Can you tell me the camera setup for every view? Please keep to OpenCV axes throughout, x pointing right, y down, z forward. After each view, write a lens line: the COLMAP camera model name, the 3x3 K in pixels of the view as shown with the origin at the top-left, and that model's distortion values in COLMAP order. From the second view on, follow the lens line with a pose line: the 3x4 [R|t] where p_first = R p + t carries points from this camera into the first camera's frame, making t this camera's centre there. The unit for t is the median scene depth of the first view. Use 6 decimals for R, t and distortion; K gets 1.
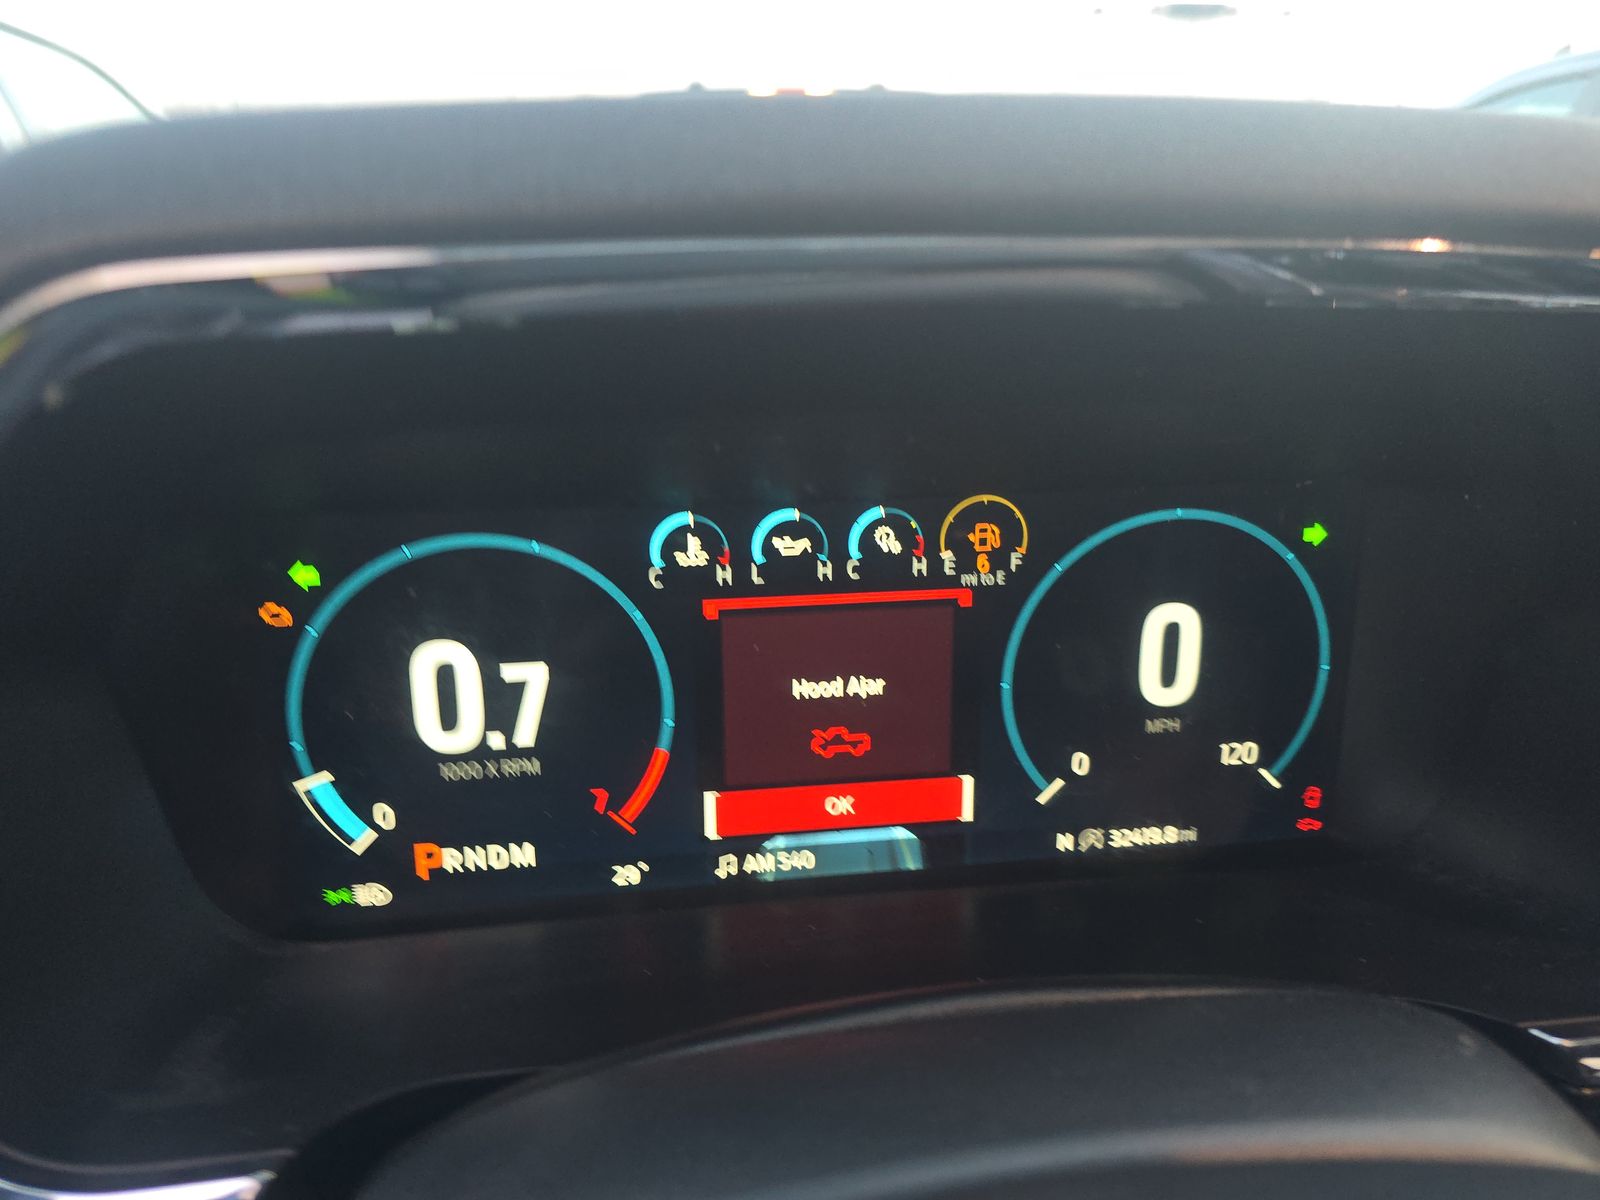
lens RADIAL K [[1072.6, 0, 800.0], [0, 1072.6, 600.0], [0, 0, 1]] dist [0.091114, -0.095710]
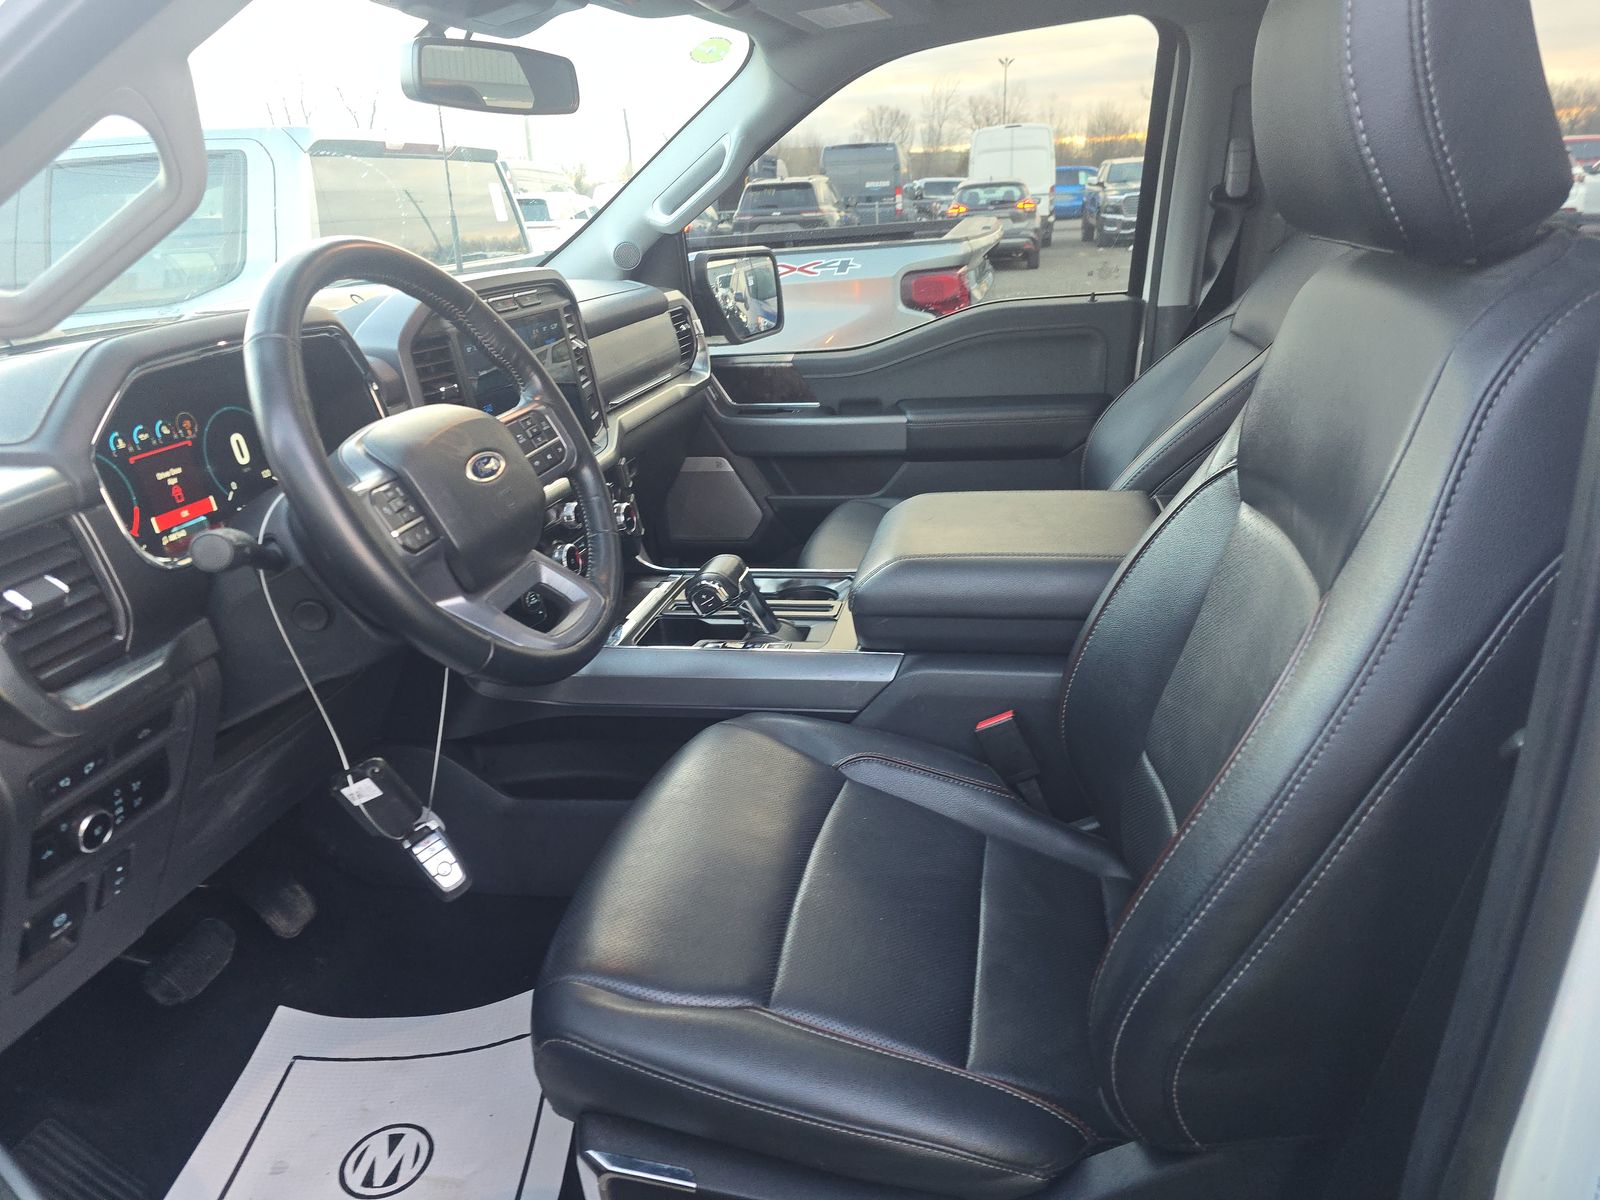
lens RADIAL K [[1072.6, 0, 800.0], [0, 1072.6, 600.0], [0, 0, 1]] dist [0.091114, -0.095710]
pose [[0.332744, -0.352997, 0.874457, -2.474666], [0.390289, 0.895701, 0.213061, 0.473755], [-0.858462, 0.270396, 0.435809, -2.096143]]
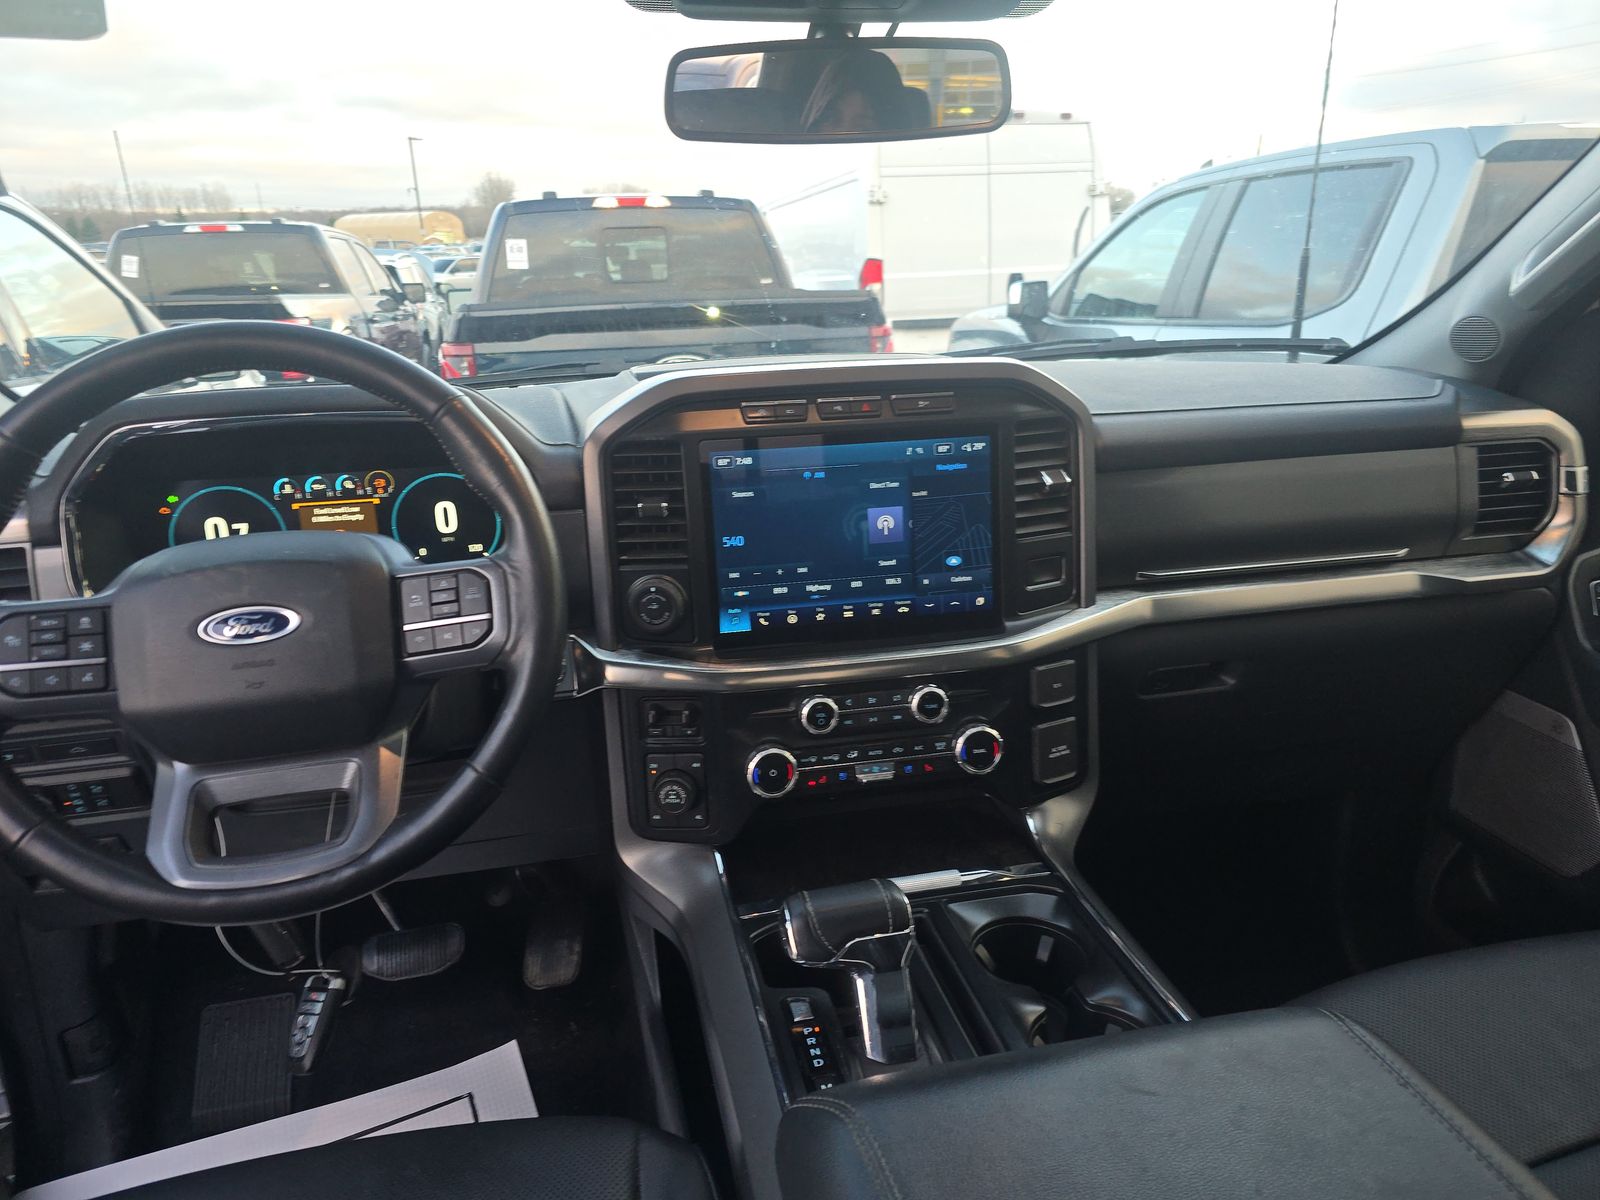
lens RADIAL K [[1072.6, 0, 800.0], [0, 1072.6, 600.0], [0, 0, 1]] dist [0.091114, -0.095710]
pose [[0.996335, -0.053173, 0.067007, 1.281250], [0.056800, 0.996954, -0.053450, 0.587980], [-0.063961, 0.057060, 0.996320, -2.577434]]
